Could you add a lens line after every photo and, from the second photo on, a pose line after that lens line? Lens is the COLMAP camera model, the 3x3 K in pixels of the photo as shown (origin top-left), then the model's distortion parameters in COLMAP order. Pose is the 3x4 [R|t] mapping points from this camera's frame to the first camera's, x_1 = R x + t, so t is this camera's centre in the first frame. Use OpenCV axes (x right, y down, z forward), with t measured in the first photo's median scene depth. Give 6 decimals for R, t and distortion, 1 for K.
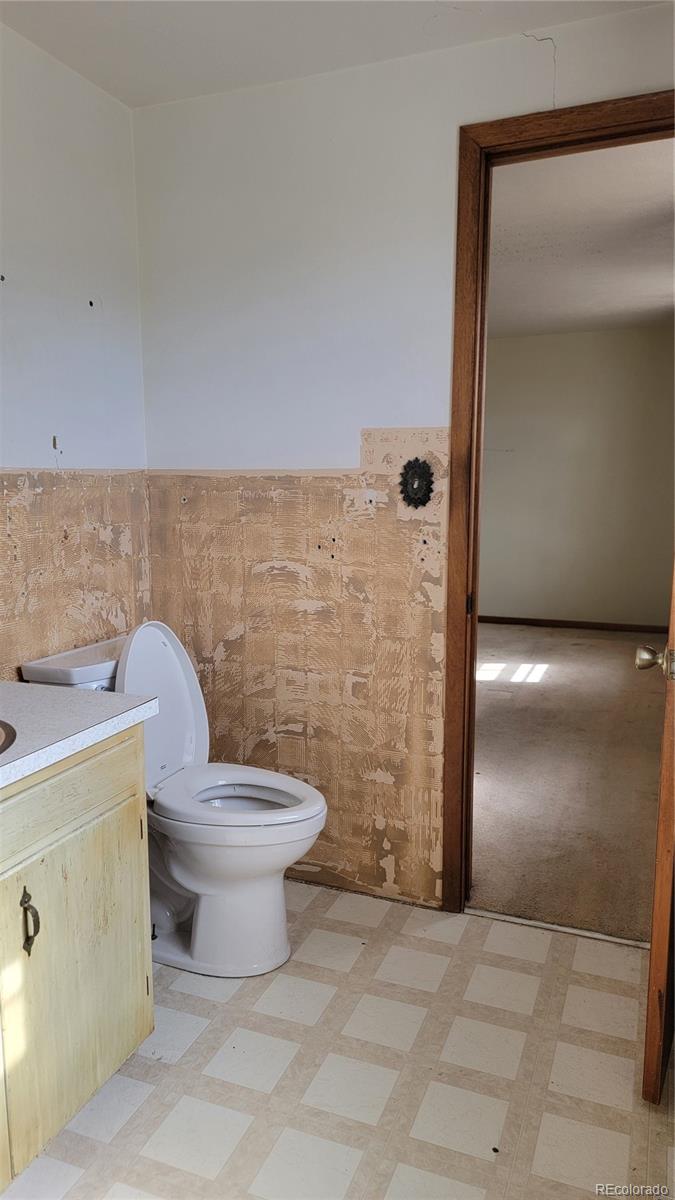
lens RADIAL K [[853.5, 0, 337.5], [0, 853.5, 600.0], [0, 0, 1]] dist [0.082909, -0.001480]
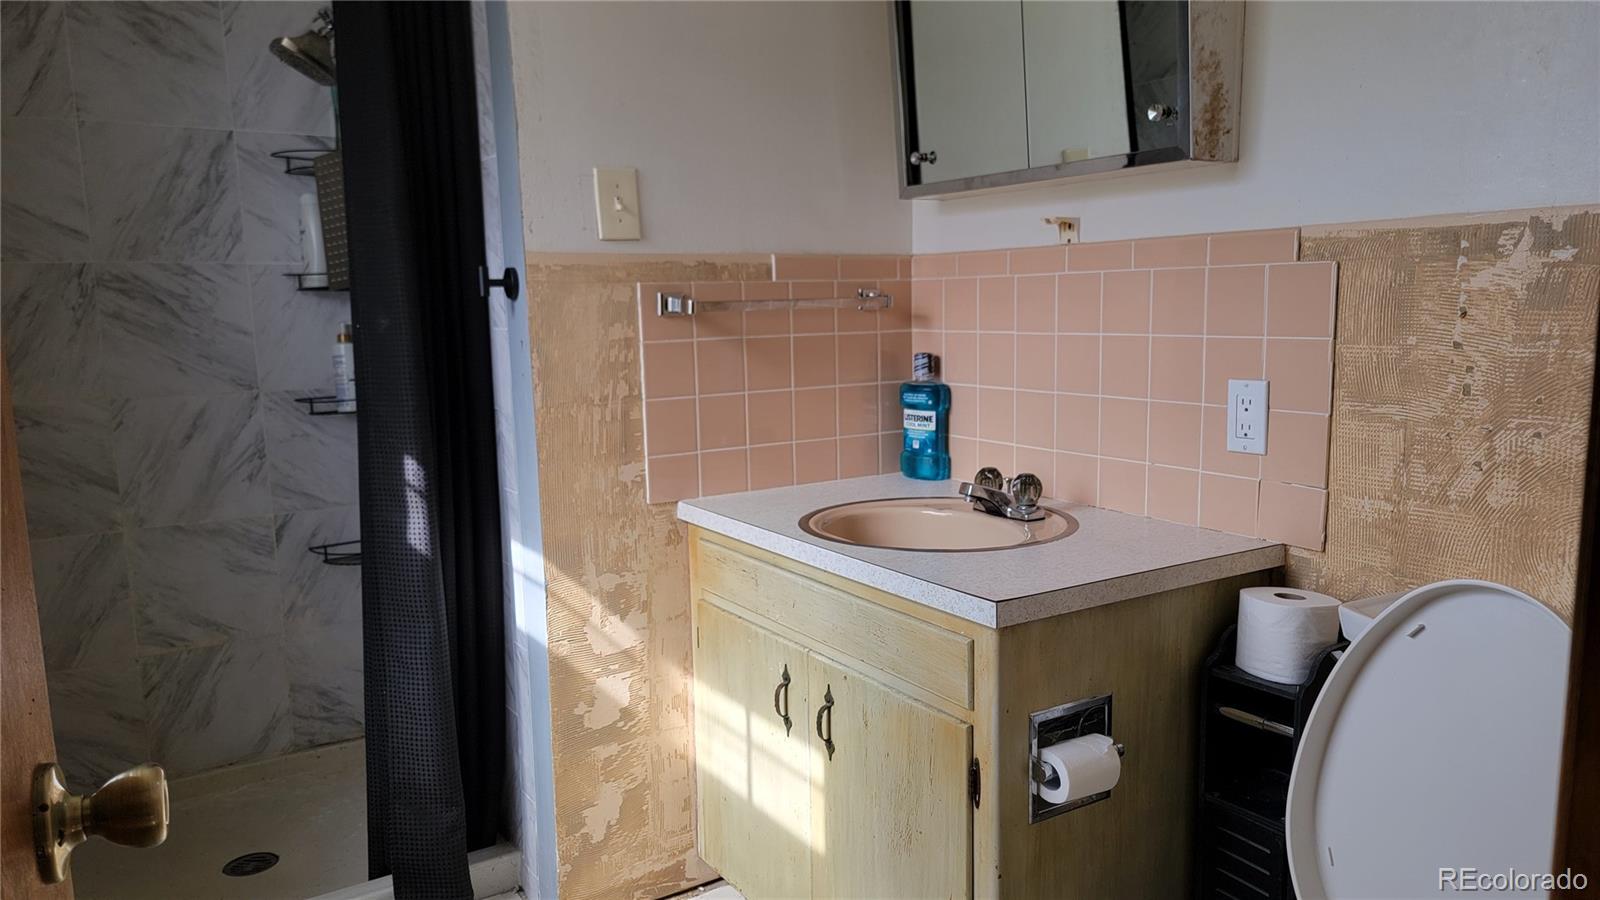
lens RADIAL K [[1138.0, 0, 806.7], [0, 1138.0, 455.5], [0, 0, 1]] dist [0.082909, -0.001480]
pose [[-0.580812, 0.131995, -0.803265, 0.413787], [-0.099089, 0.967965, 0.230706, -0.132047], [0.807984, 0.213592, -0.549127, 1.070043]]
